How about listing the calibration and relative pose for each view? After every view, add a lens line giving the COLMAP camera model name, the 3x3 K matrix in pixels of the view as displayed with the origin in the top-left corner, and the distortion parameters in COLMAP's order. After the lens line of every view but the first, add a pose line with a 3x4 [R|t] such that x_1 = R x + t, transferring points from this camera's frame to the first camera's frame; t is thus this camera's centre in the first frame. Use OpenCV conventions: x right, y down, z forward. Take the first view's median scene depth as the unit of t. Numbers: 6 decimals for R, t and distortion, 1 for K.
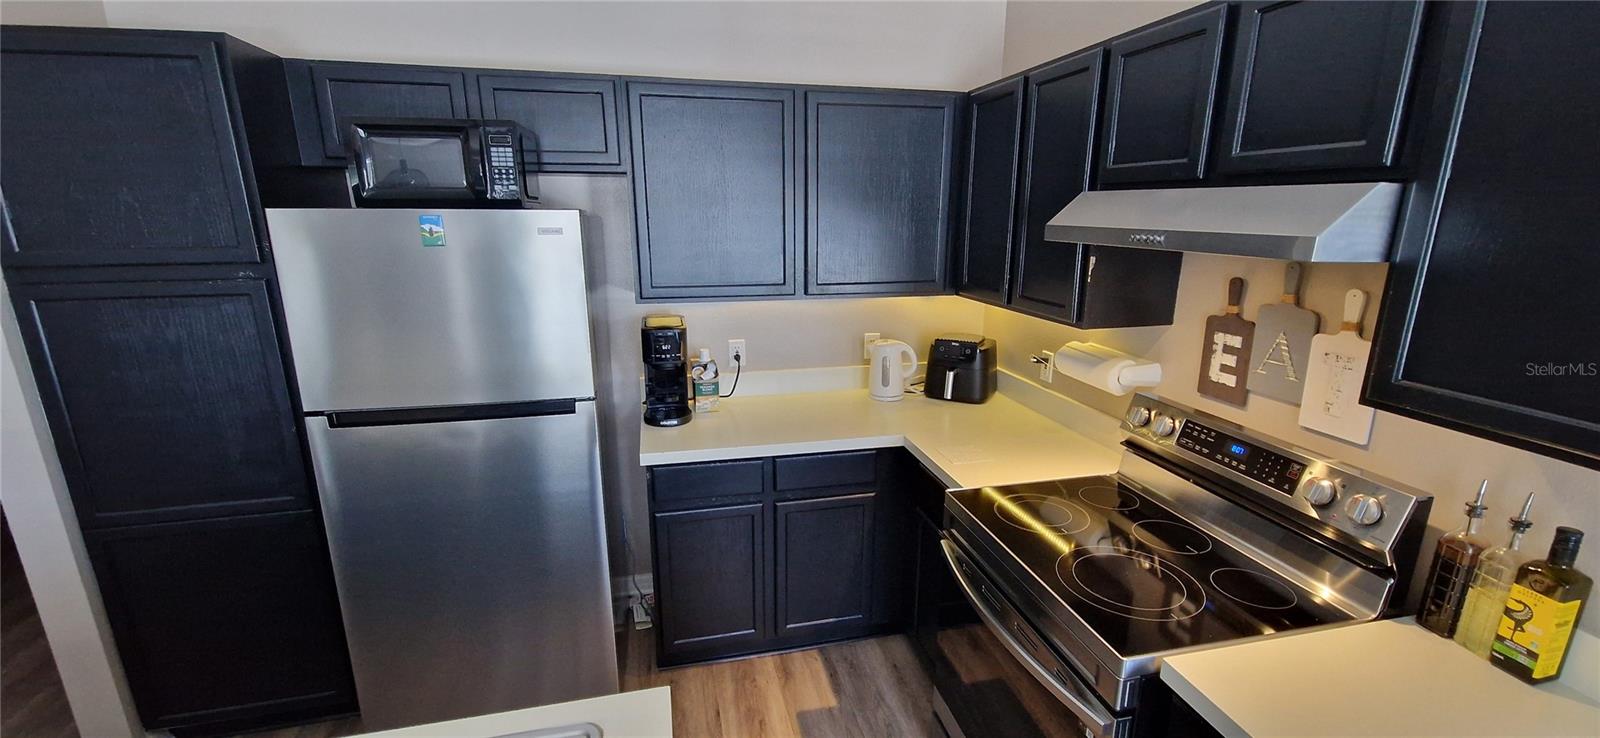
lens RADIAL K [[650.8, 0, 803.9], [0, 650.8, 384.5], [0, 0, 1]] dist [0.017663, -0.010393]
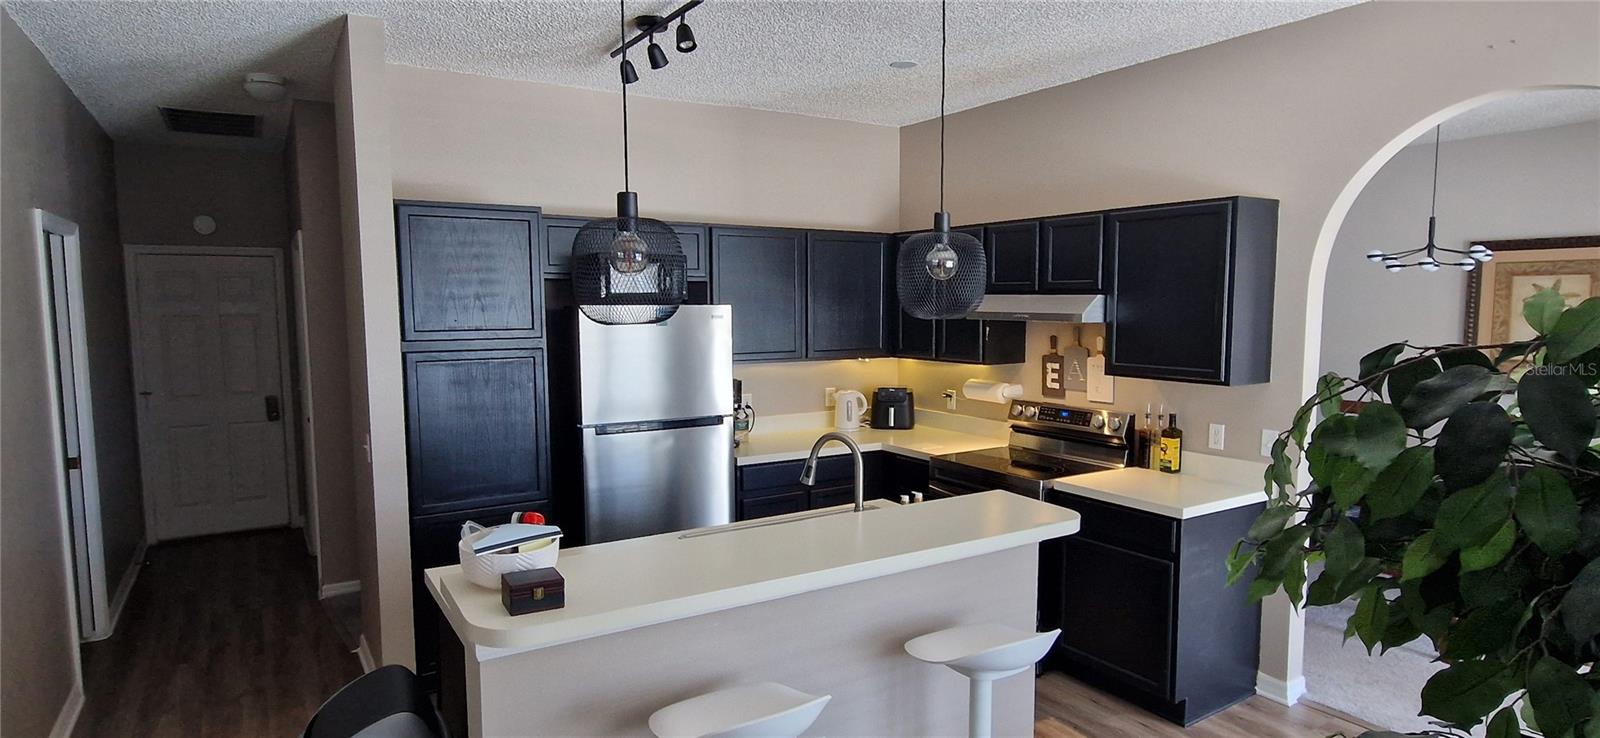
lens RADIAL K [[859.8, 0, 796.0], [0, 859.8, 384.6], [0, 0, 1]] dist [0.001741, 0.000081]
pose [[0.946035, -0.036285, 0.322027, -0.963449], [0.088201, 0.985028, -0.148123, 0.313493], [-0.311830, 0.168533, 0.935071, -1.229957]]
